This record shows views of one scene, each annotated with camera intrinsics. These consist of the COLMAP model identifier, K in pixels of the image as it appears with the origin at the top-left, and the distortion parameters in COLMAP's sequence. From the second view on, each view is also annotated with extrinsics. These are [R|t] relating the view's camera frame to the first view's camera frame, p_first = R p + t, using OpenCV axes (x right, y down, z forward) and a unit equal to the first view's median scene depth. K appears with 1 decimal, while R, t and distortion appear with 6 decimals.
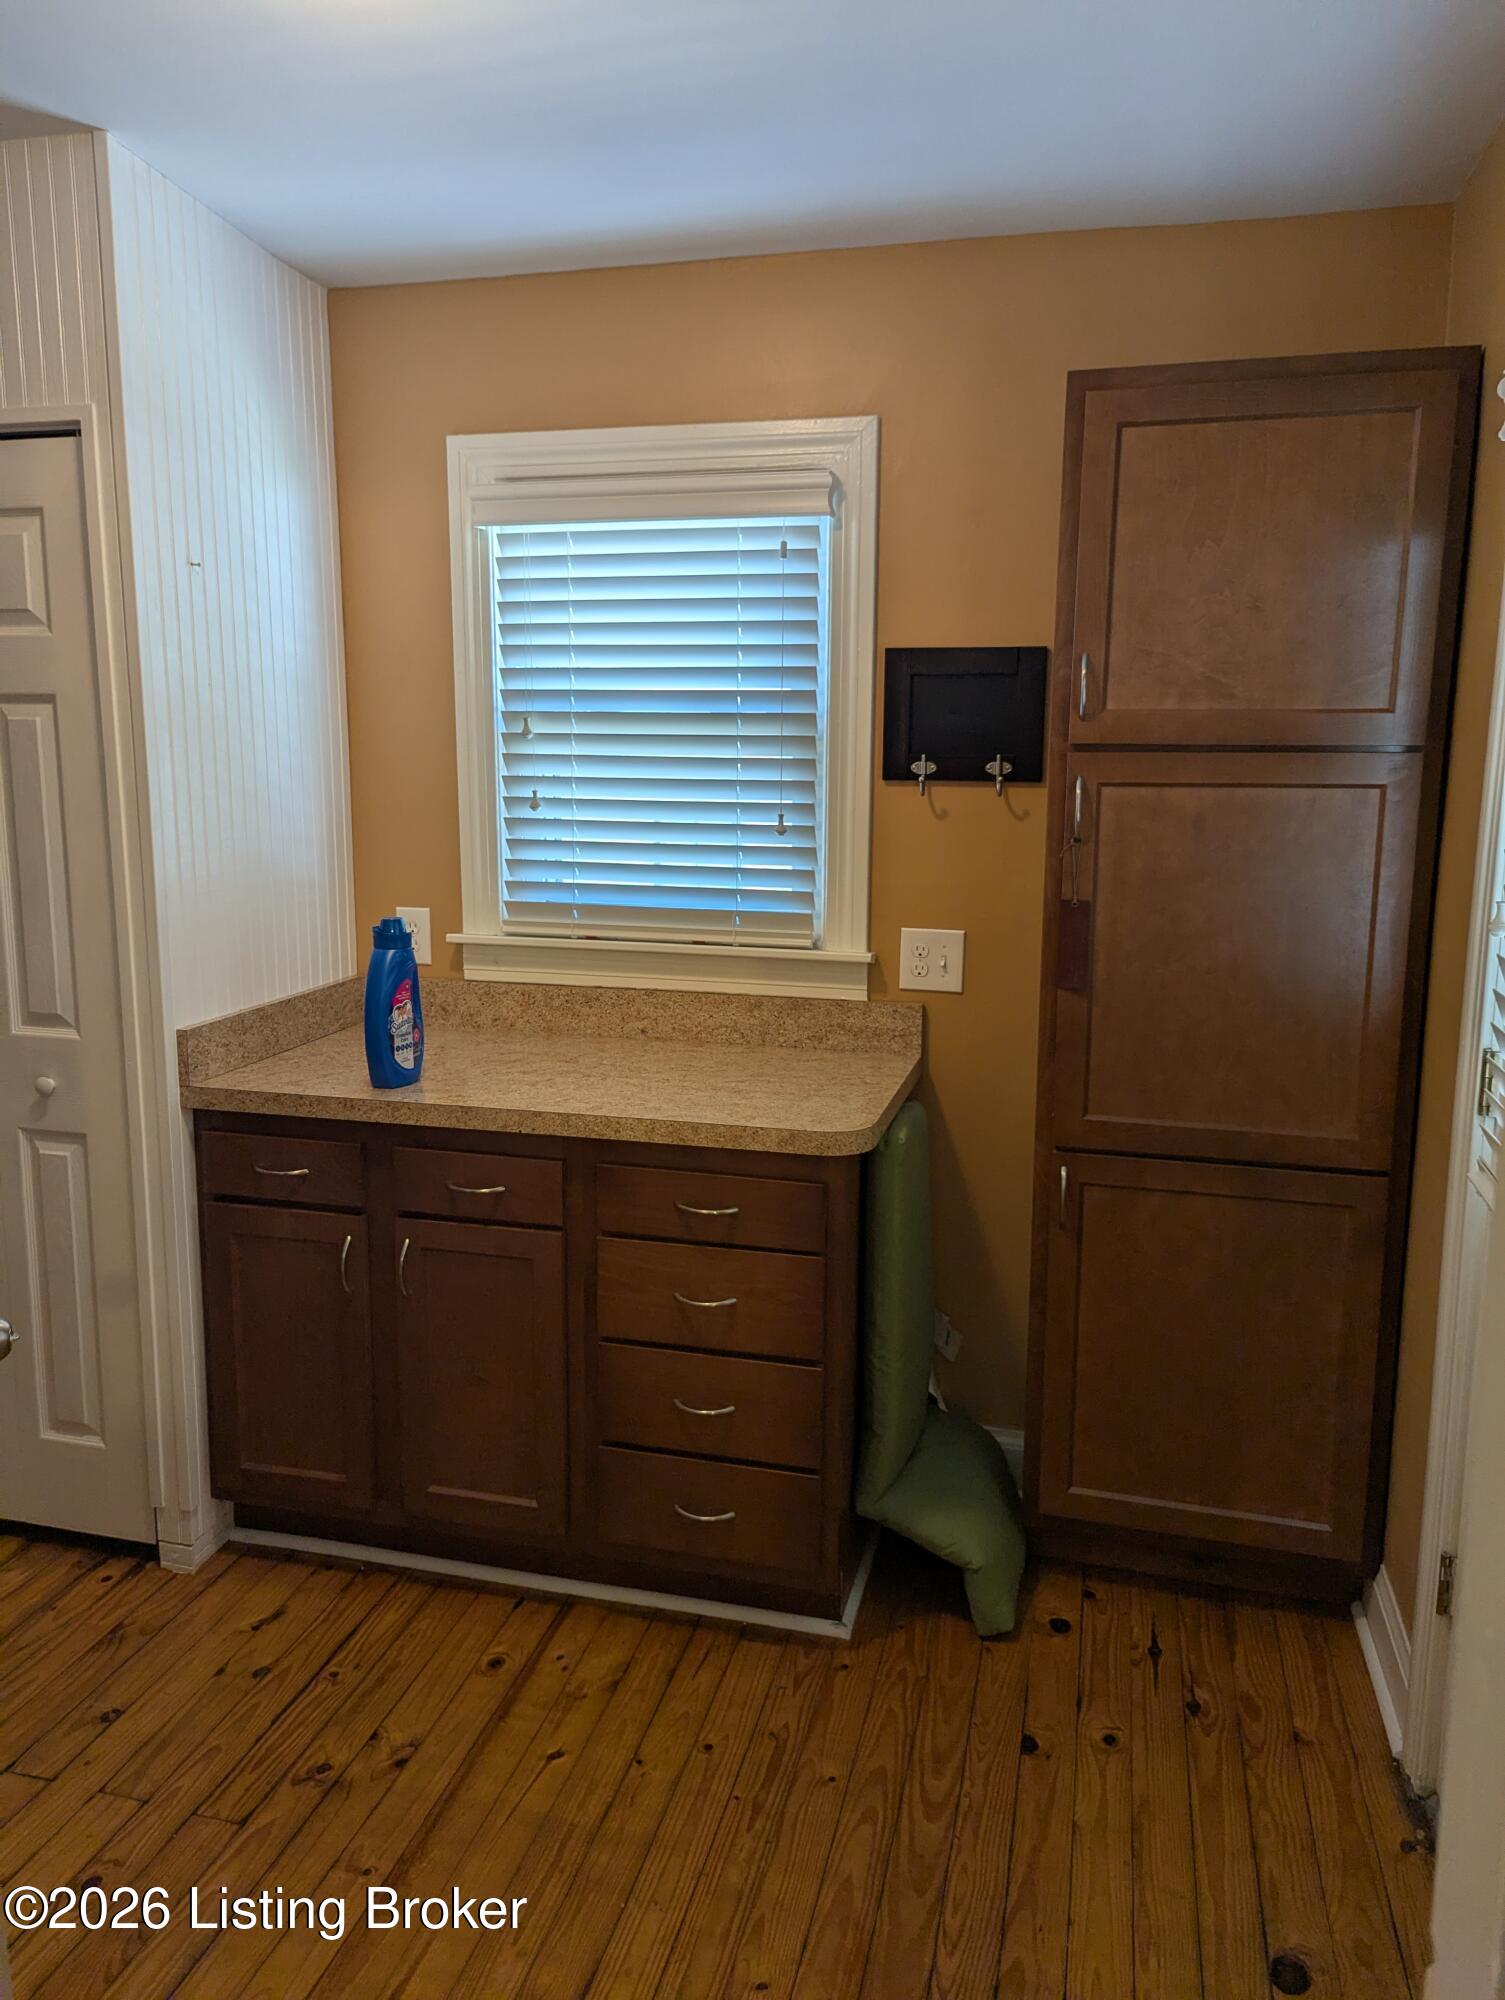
lens RADIAL K [[1427.9, 0, 763.6], [0, 1427.9, 1007.3], [0, 0, 1]] dist [0.051137, -0.054250]
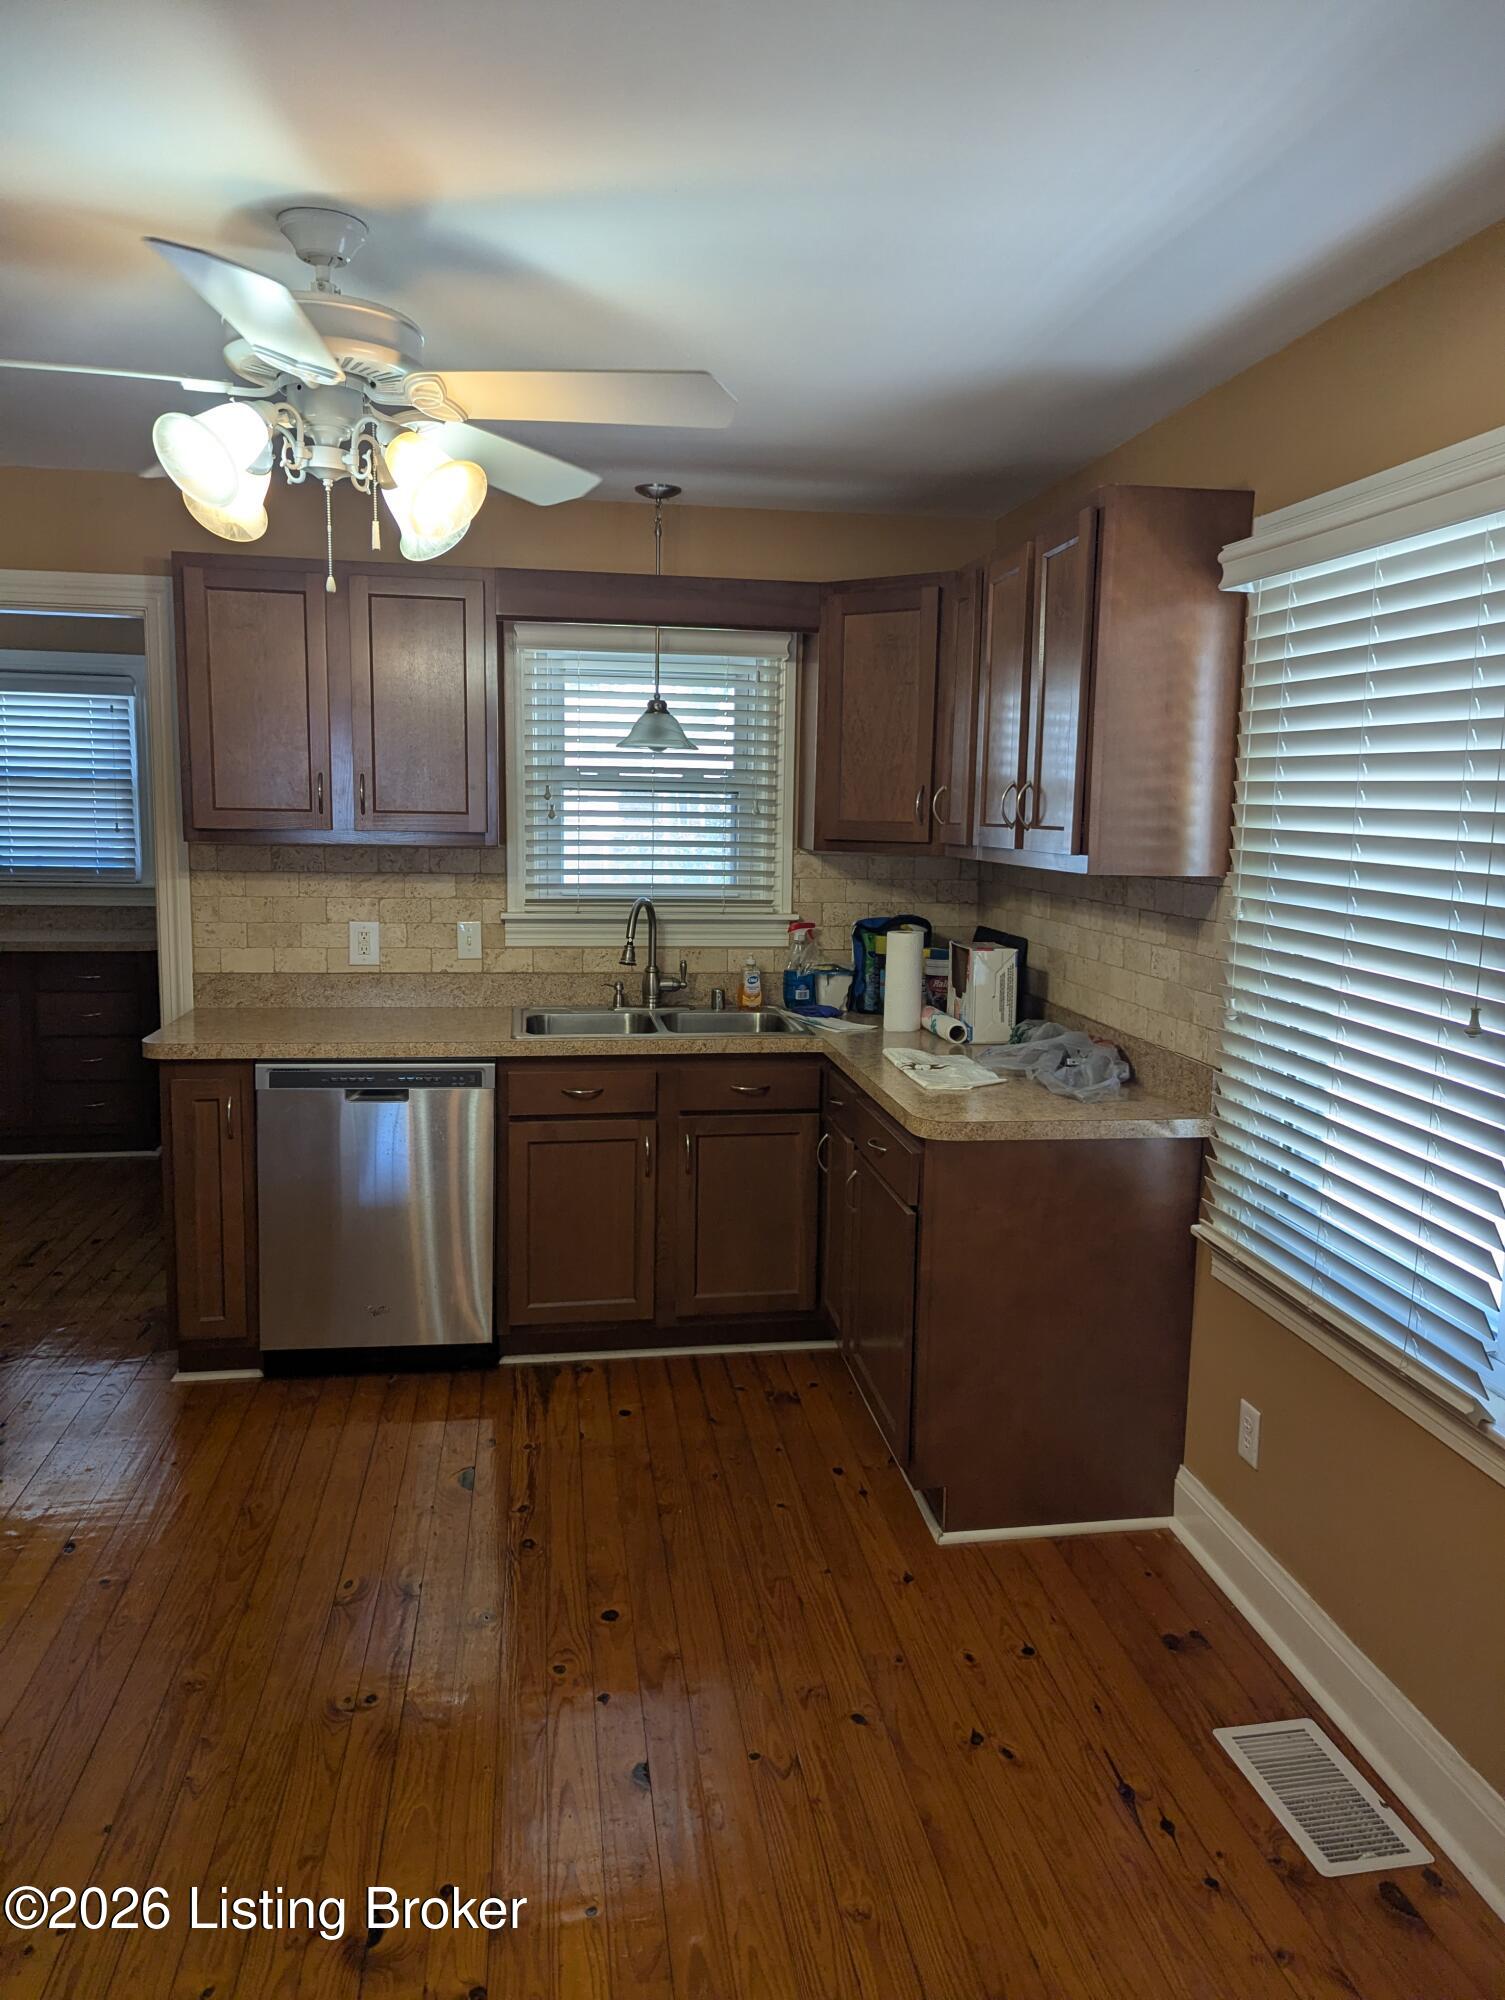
lens RADIAL K [[1410.4, 0, 826.0], [0, 1410.4, 993.0], [0, 0, 1]] dist [0.032758, -0.029555]
pose [[0.906736, -0.044458, 0.419349, 0.073406], [0.060573, 0.997846, -0.025184, 0.248741], [-0.417326, 0.048237, 0.907476, -1.441644]]
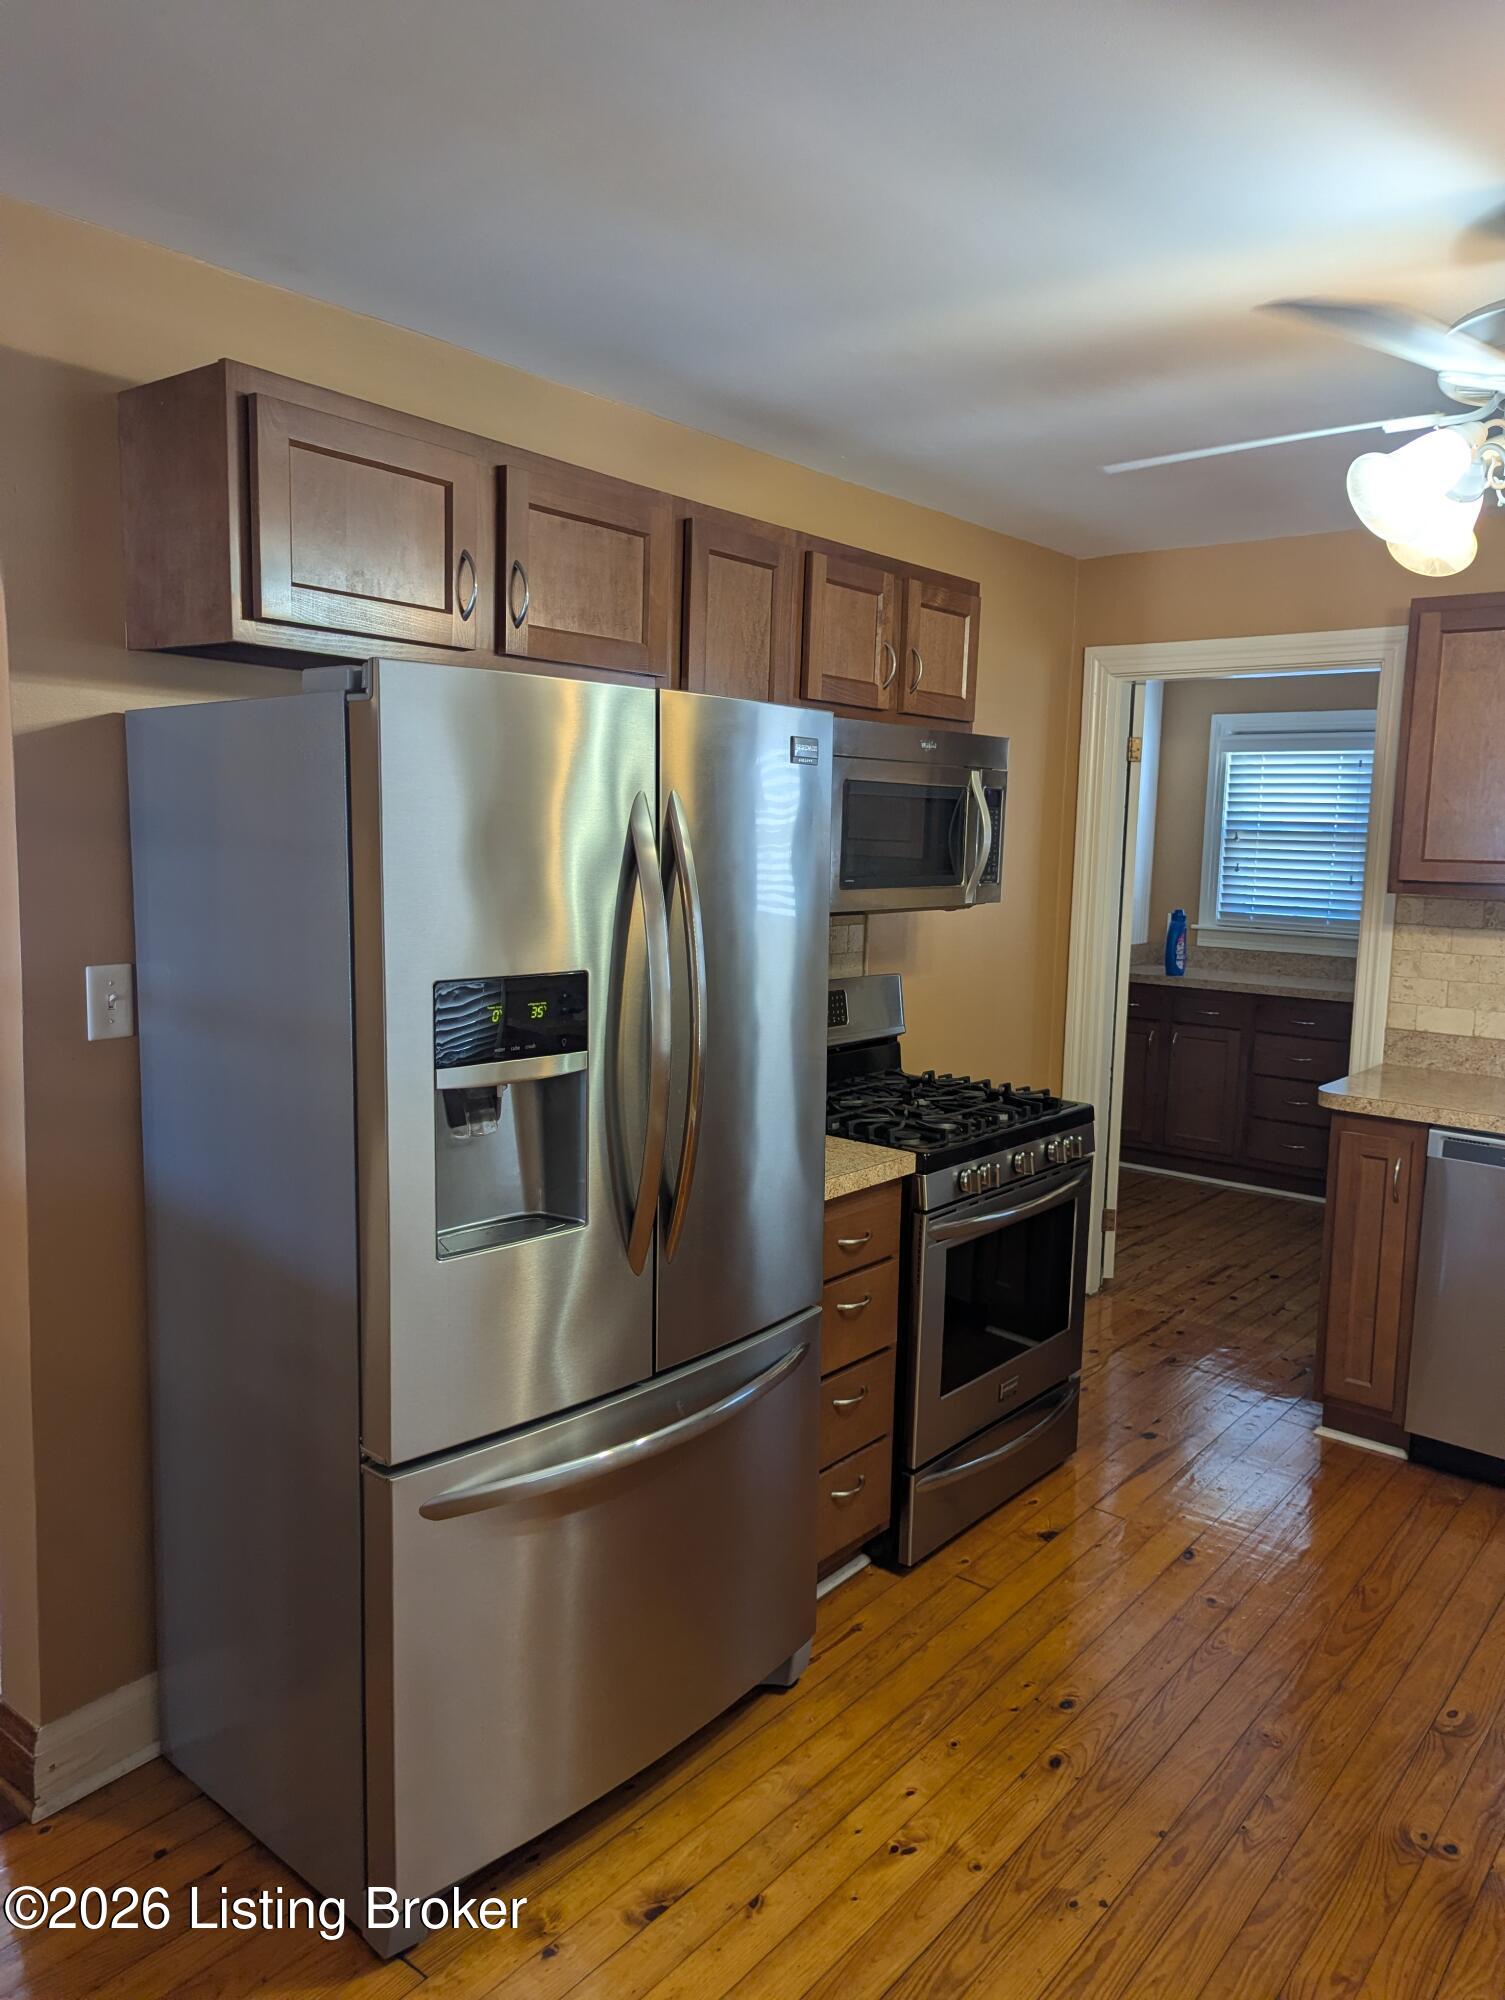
lens RADIAL K [[1427.9, 0, 763.6], [0, 1427.9, 1007.3], [0, 0, 1]] dist [0.051137, -0.054250]
pose [[0.907033, 0.068354, -0.415475, 0.126216], [-0.093604, 0.994778, -0.040687, 0.249246], [0.410524, 0.075794, 0.908694, -1.423577]]
